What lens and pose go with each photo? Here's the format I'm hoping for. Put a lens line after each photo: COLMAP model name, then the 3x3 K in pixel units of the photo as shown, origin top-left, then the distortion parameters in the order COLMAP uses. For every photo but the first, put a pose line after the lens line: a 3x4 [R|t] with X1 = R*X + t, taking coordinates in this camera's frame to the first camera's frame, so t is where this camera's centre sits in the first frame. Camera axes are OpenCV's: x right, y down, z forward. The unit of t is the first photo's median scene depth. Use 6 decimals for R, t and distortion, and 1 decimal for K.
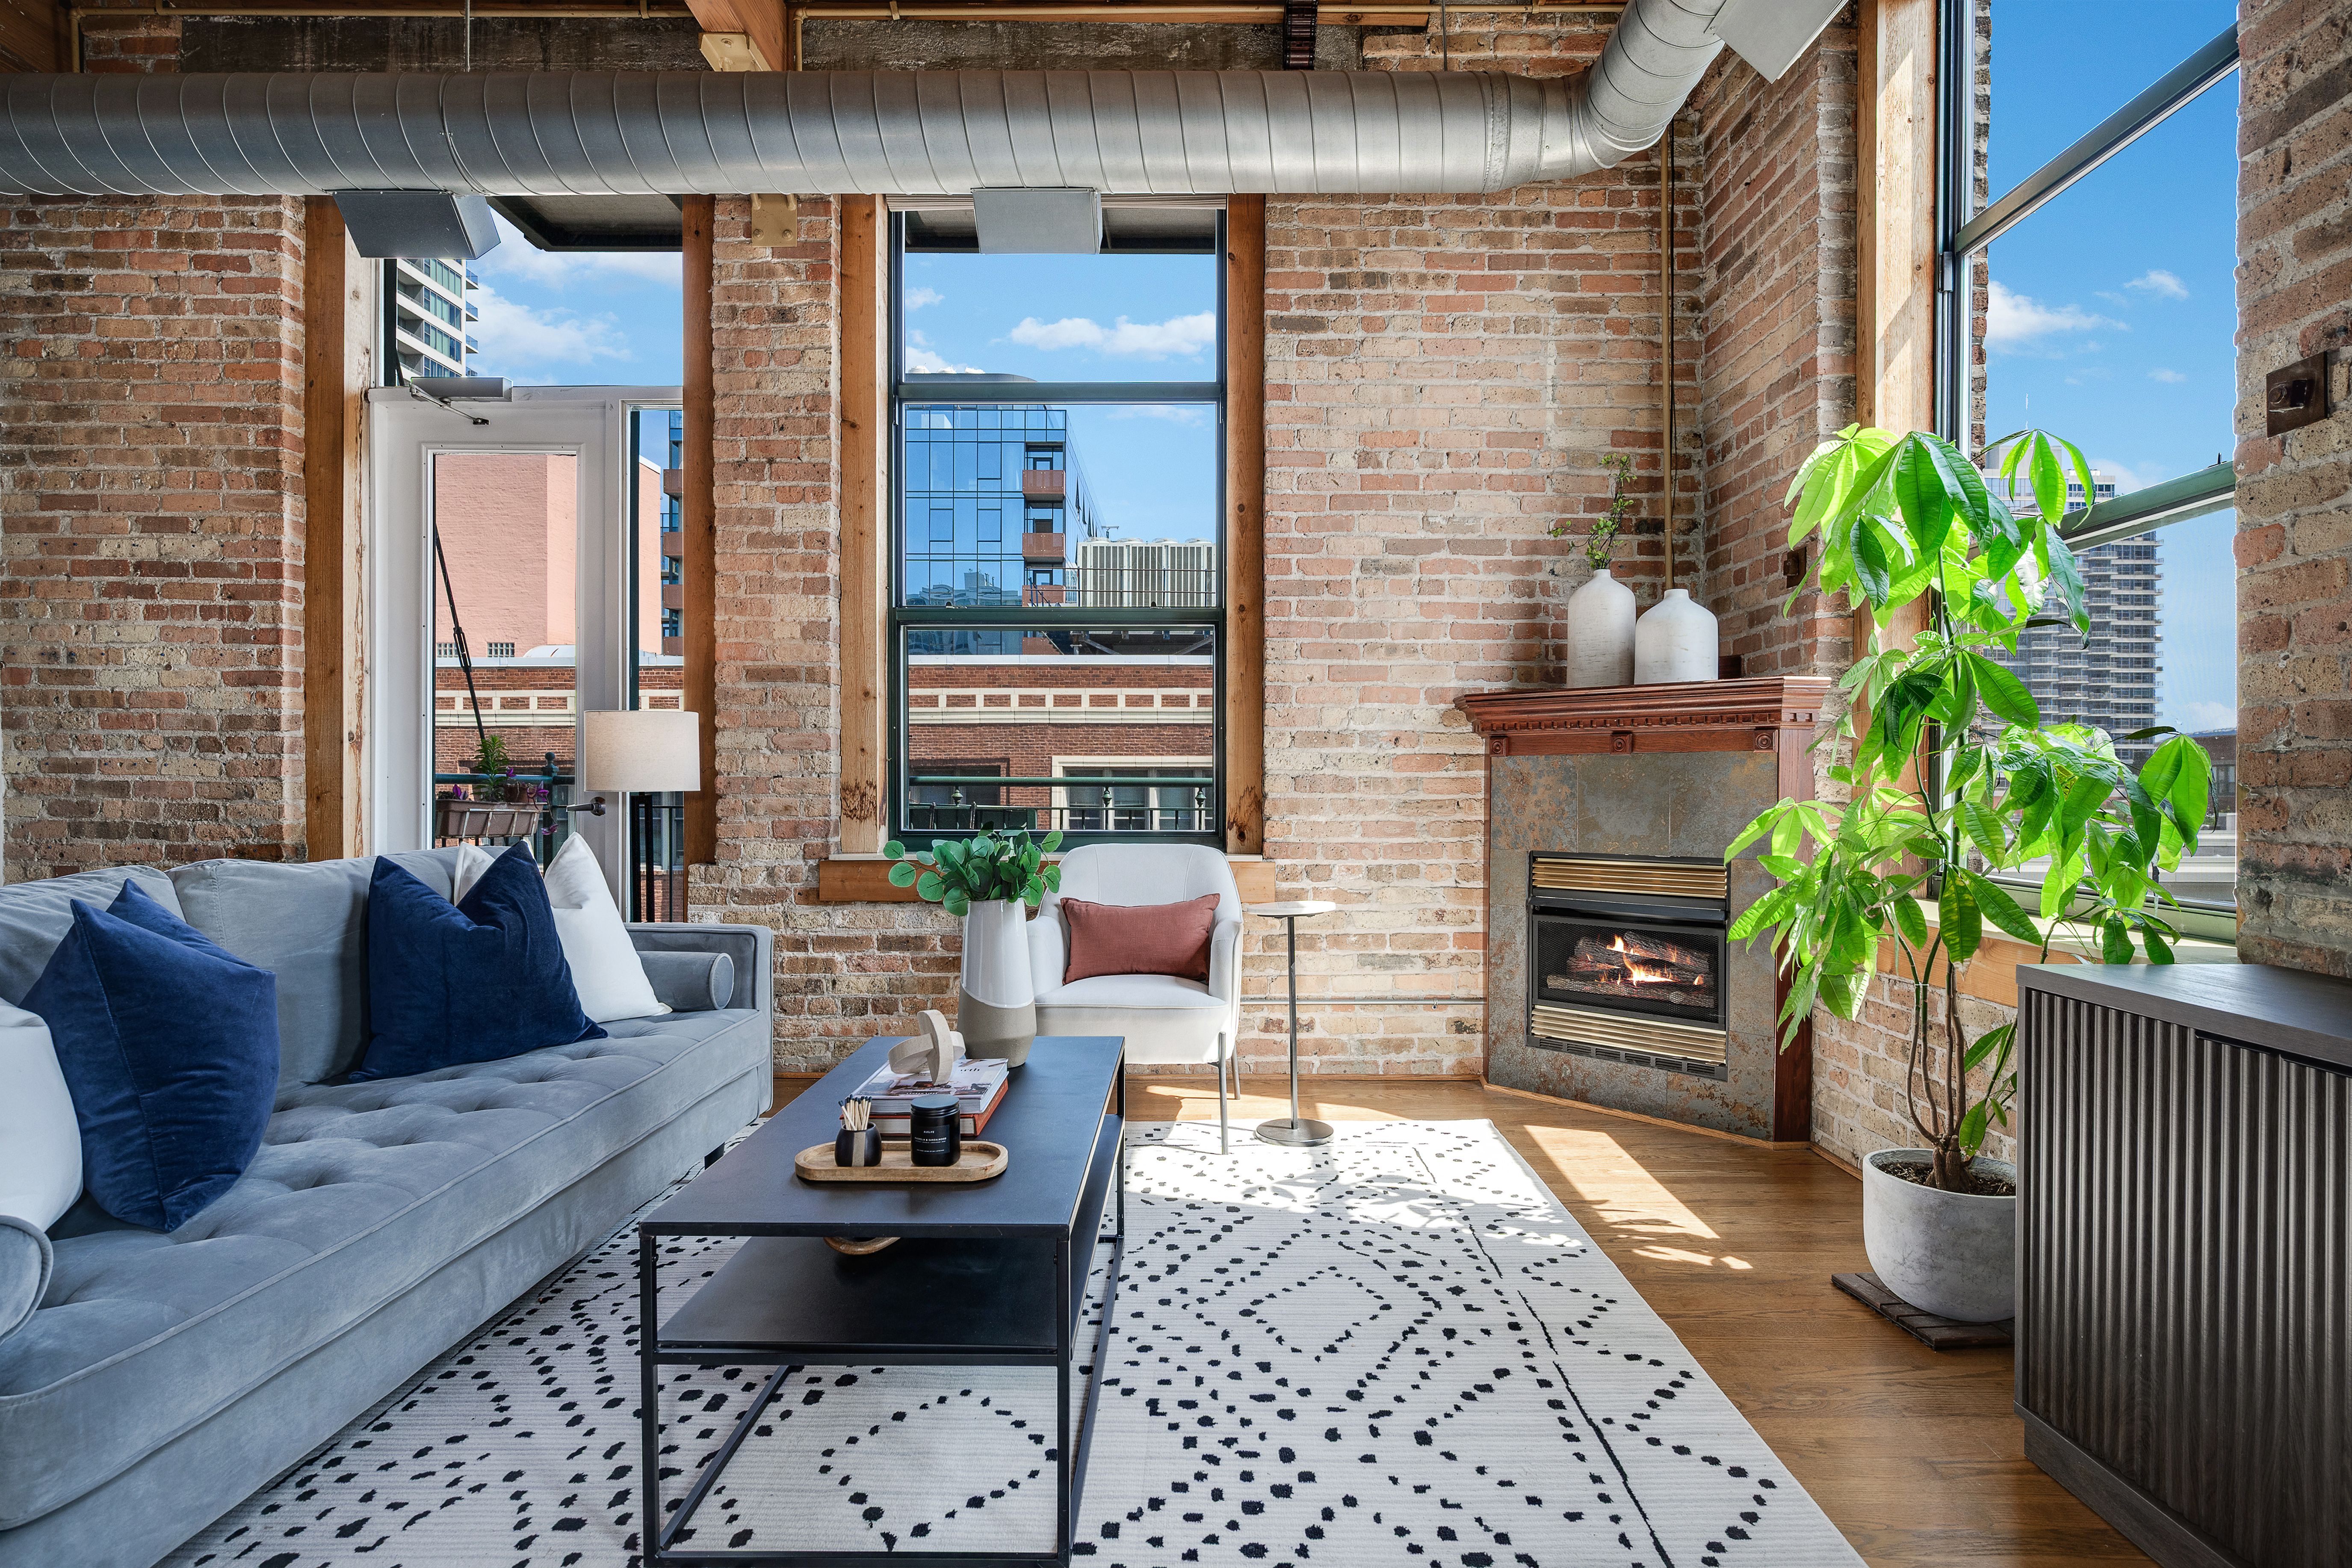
lens RADIAL K [[1250.5, 0, 1164.8], [0, 1250.5, 798.3], [0, 0, 1]] dist [-0.001470, -0.000995]
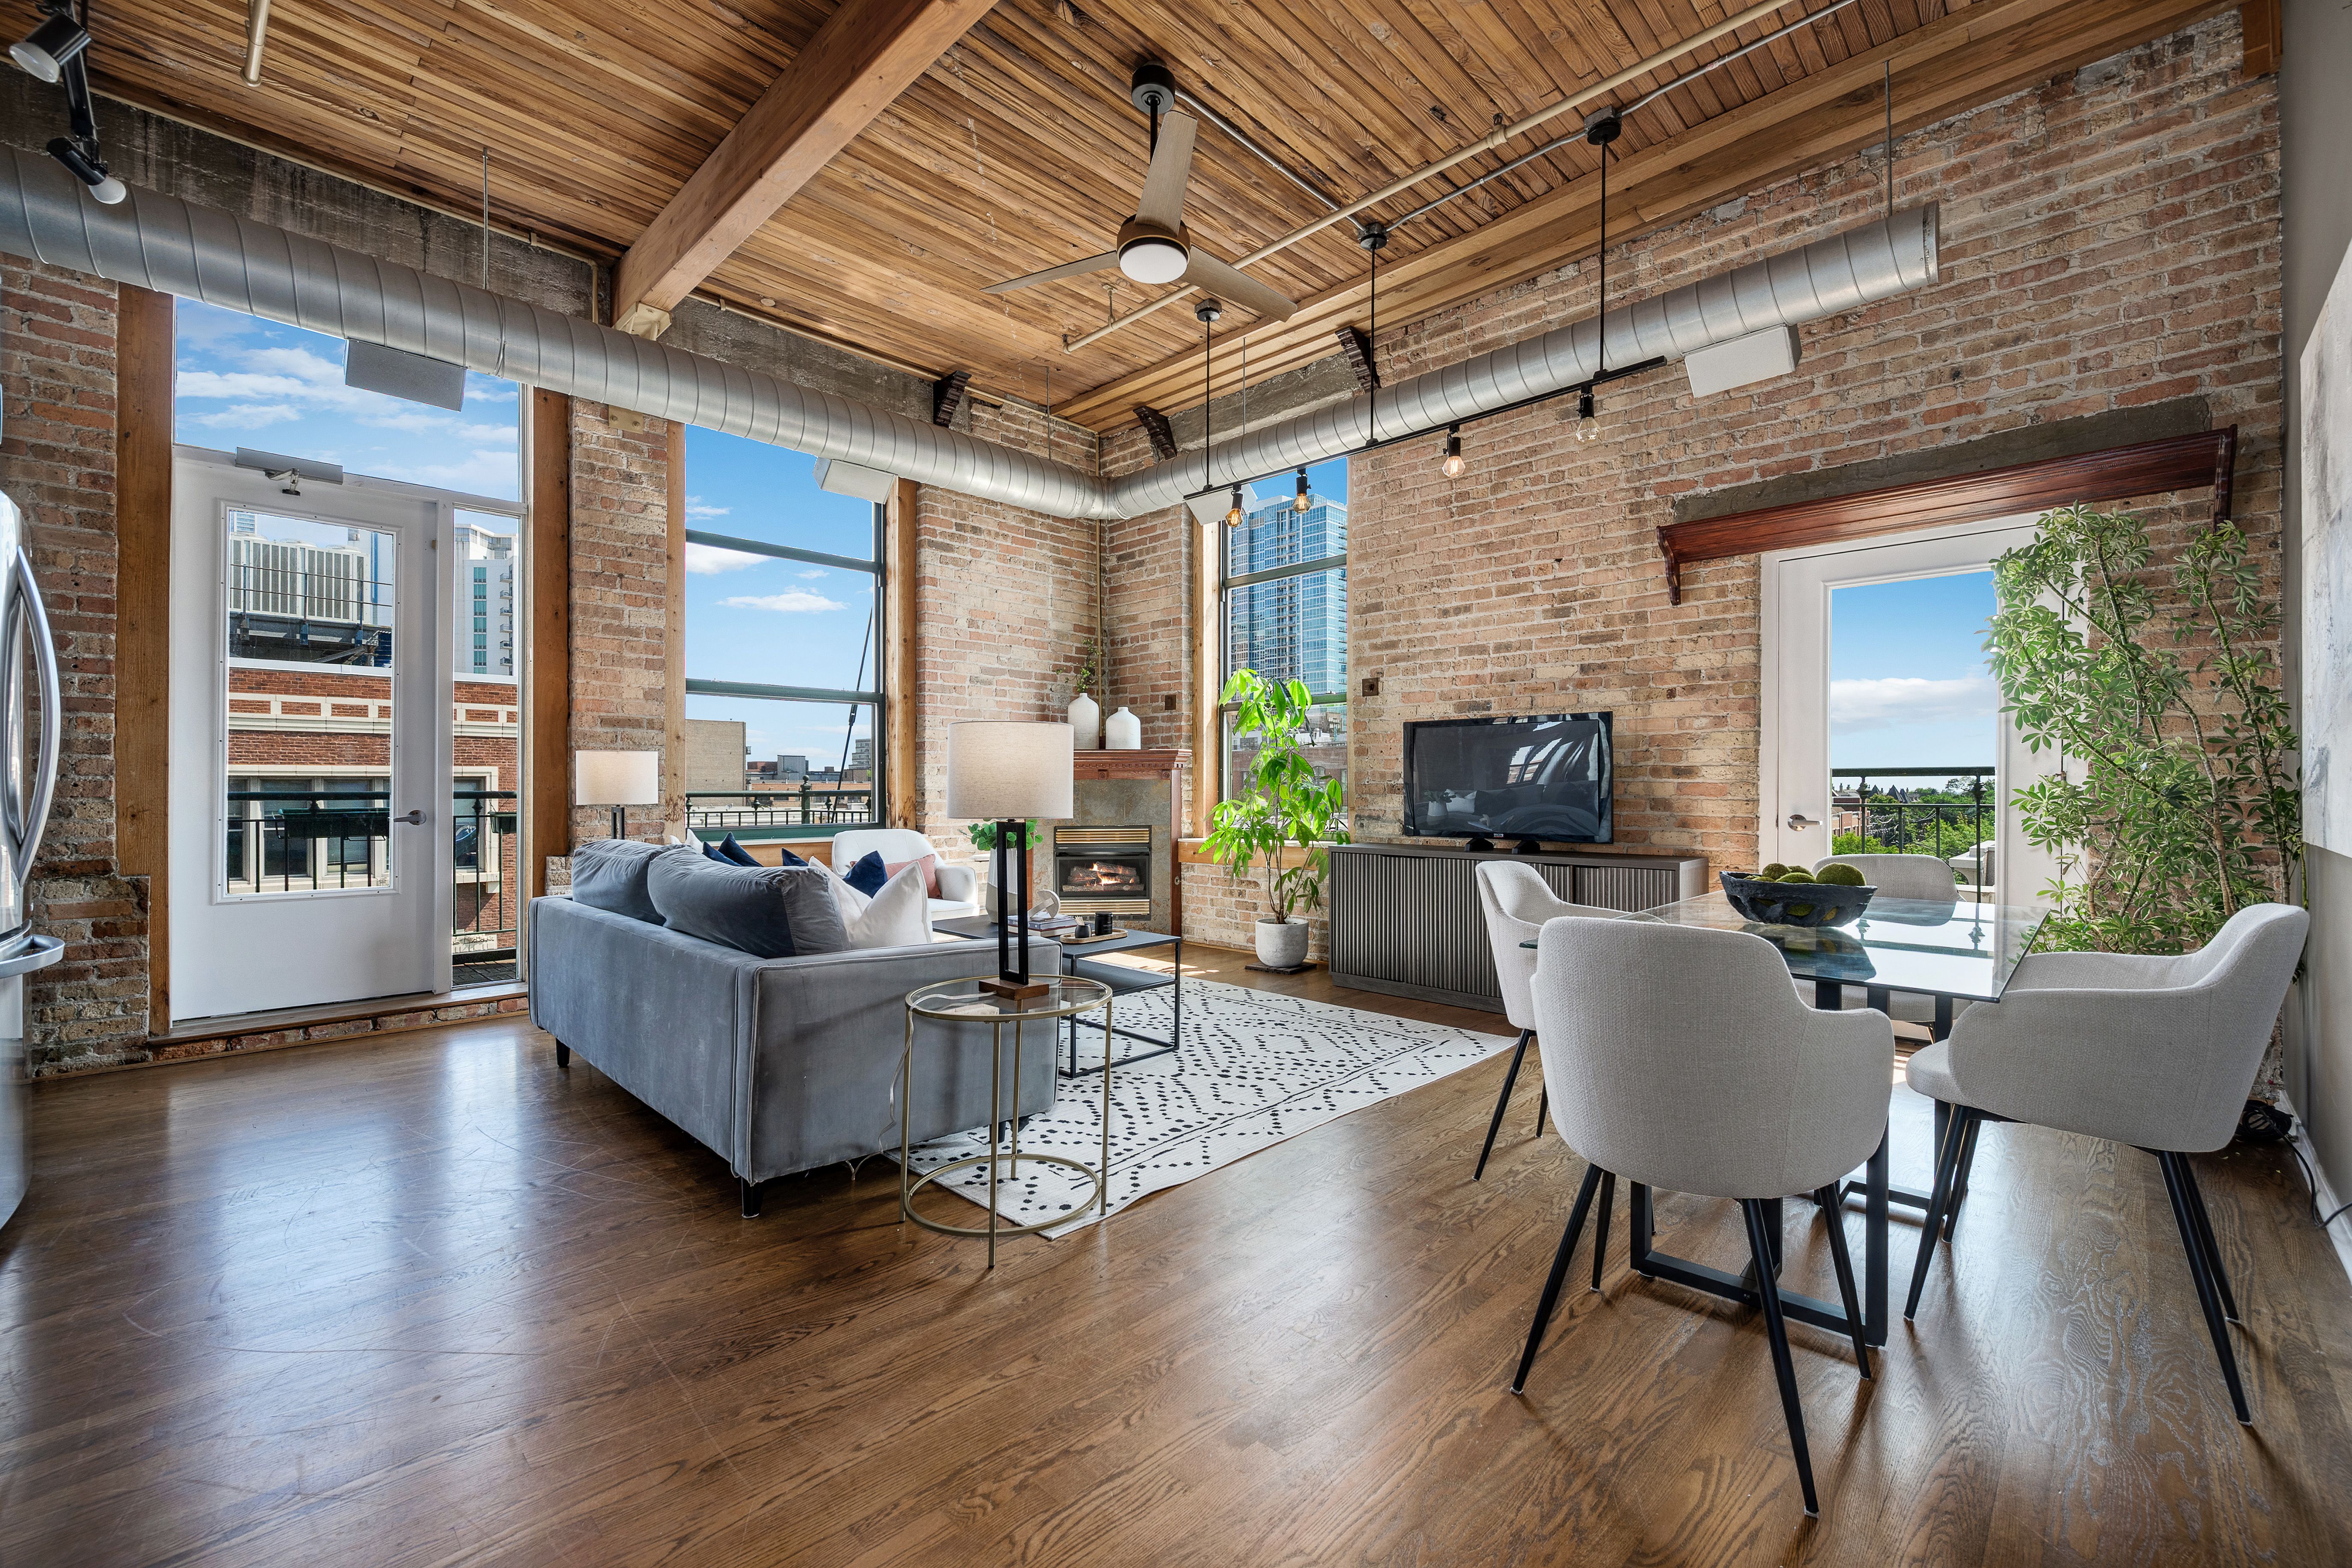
lens RADIAL K [[1011.7, 0, 1206.3], [0, 1011.7, 787.9], [0, 0, 1]] dist [0.000171, 0.000033]
pose [[0.674740, -0.004635, 0.738041, -0.733575], [0.014130, 0.999878, -0.006639, -0.005997], [-0.737920, 0.014908, 0.674723, -0.294833]]
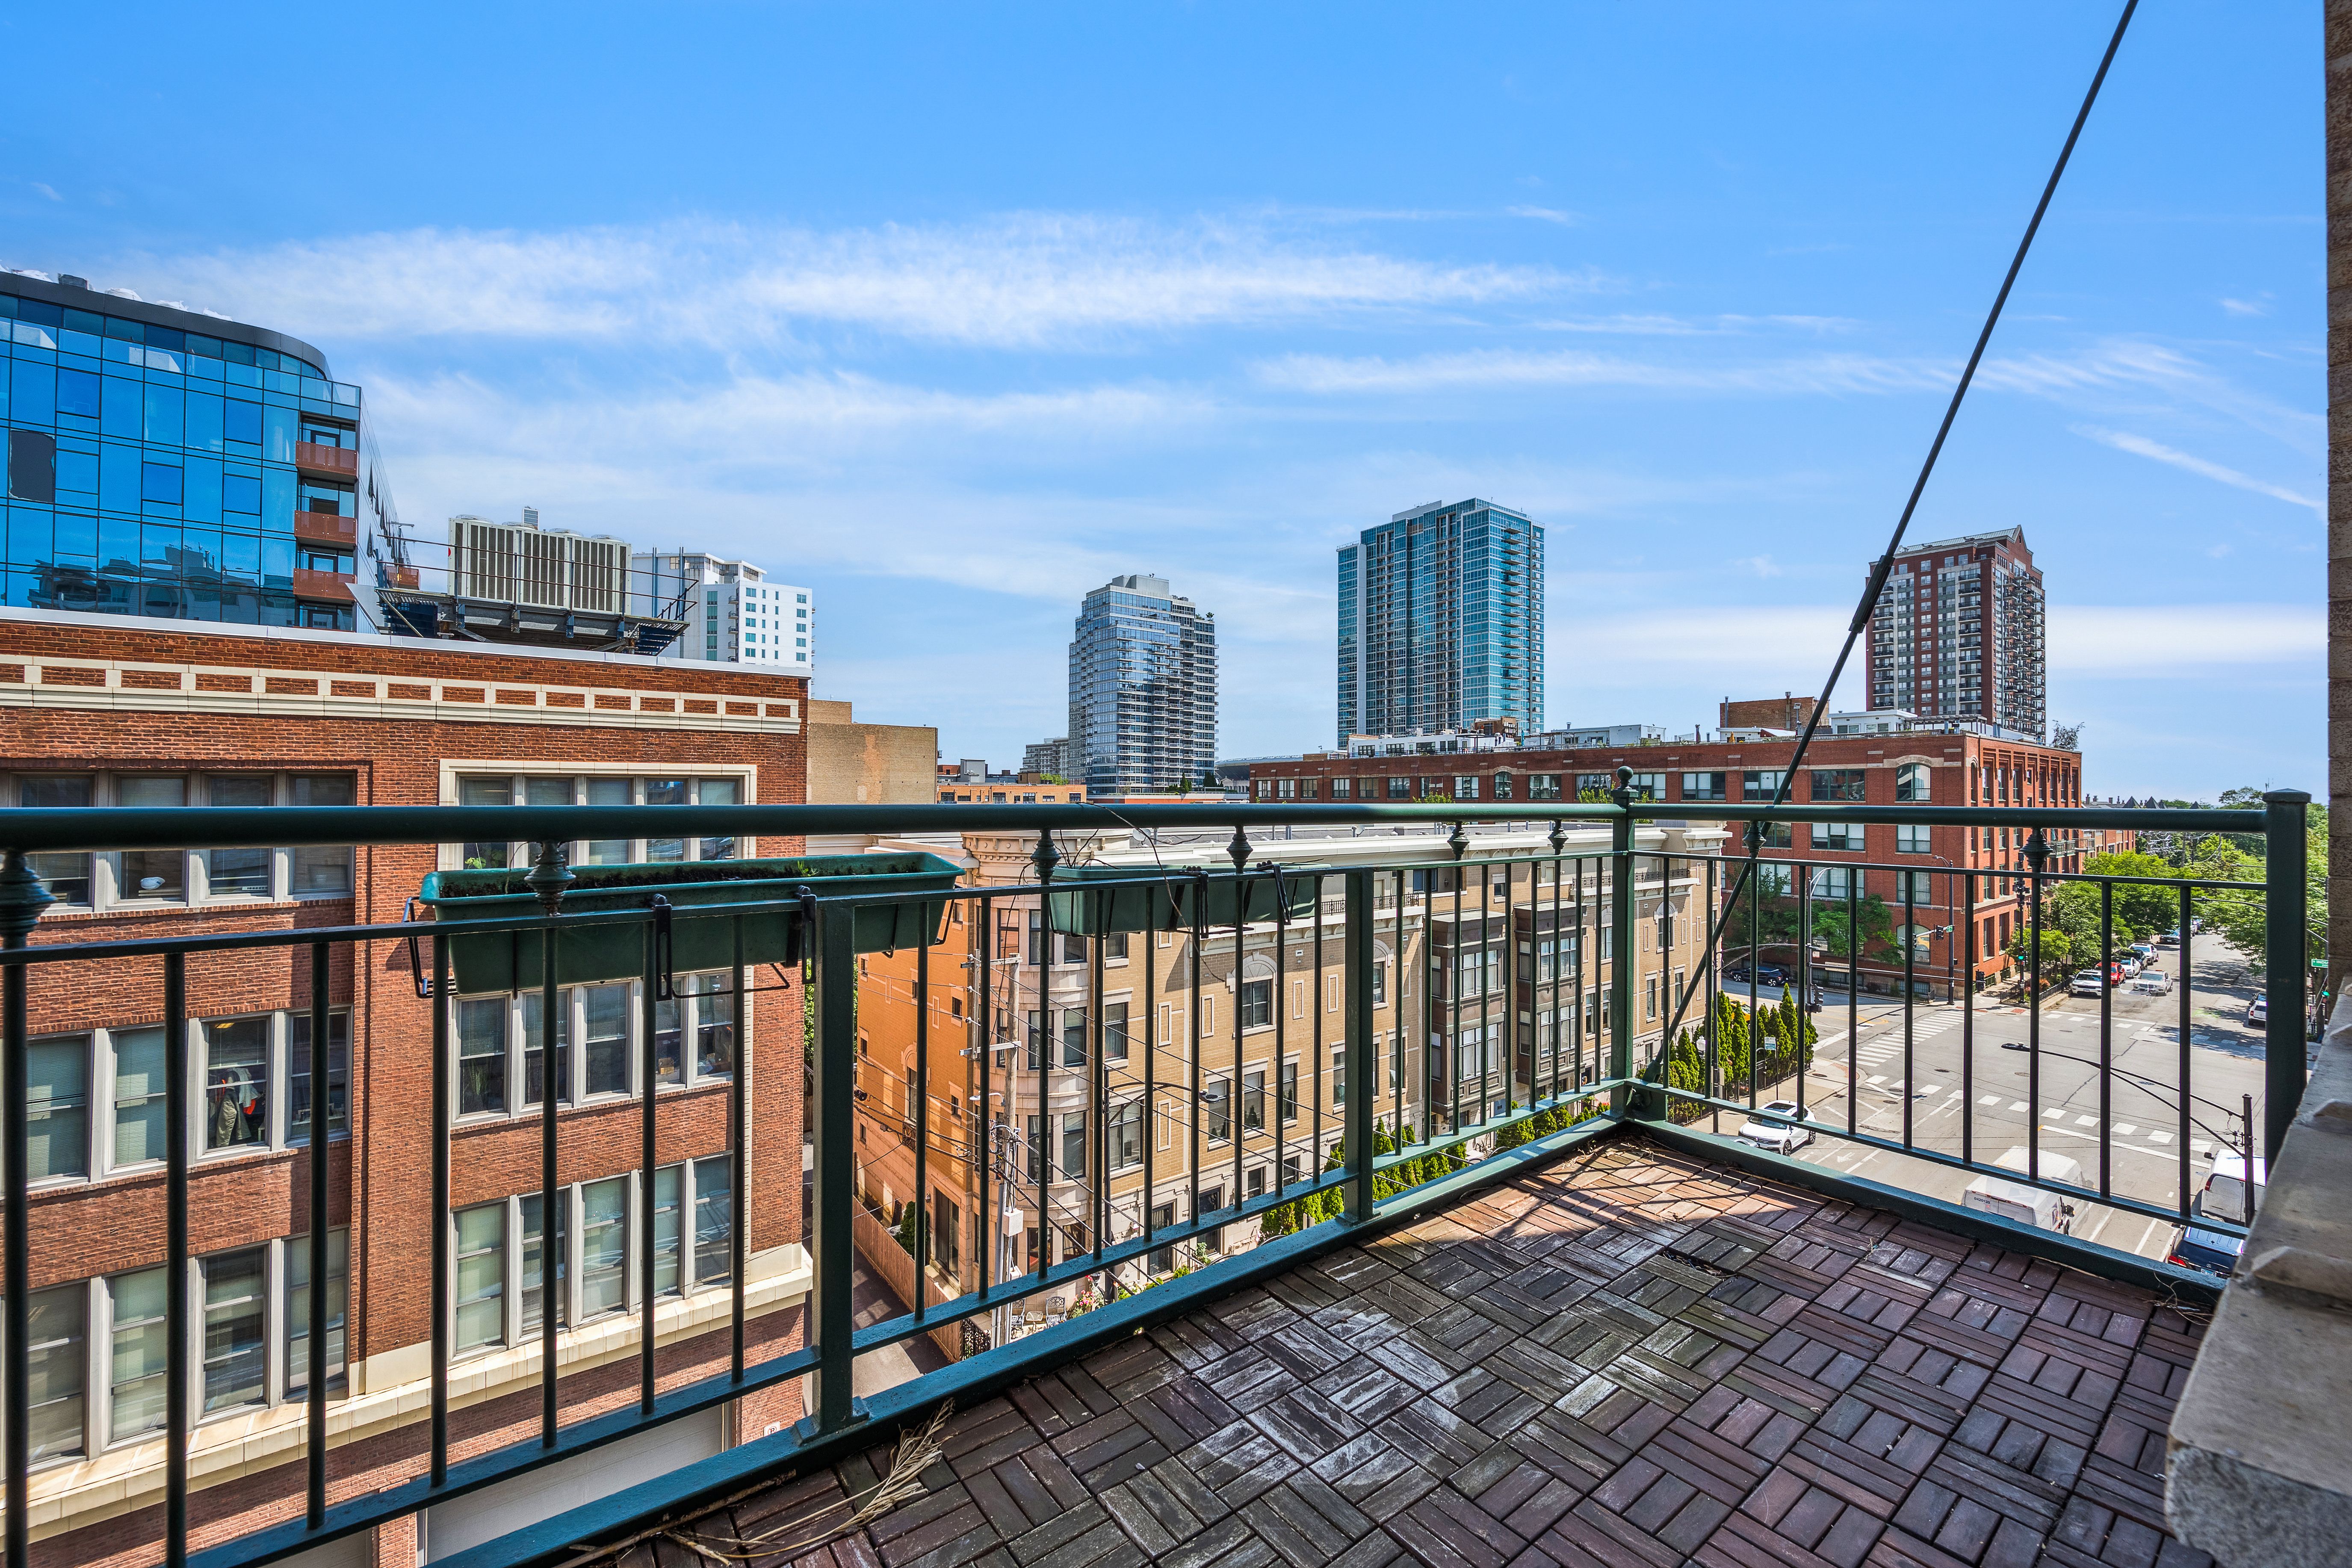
lens RADIAL K [[941.8, 0, 1183.1], [0, 941.8, 786.4], [0, 0, 1]] dist [-0.002262, 0.000031]
pose [[0.779498, 0.003948, 0.626393, -0.564098], [0.005525, 0.999898, -0.013177, -0.028035], [-0.626381, 0.013732, 0.779396, 1.154145]]
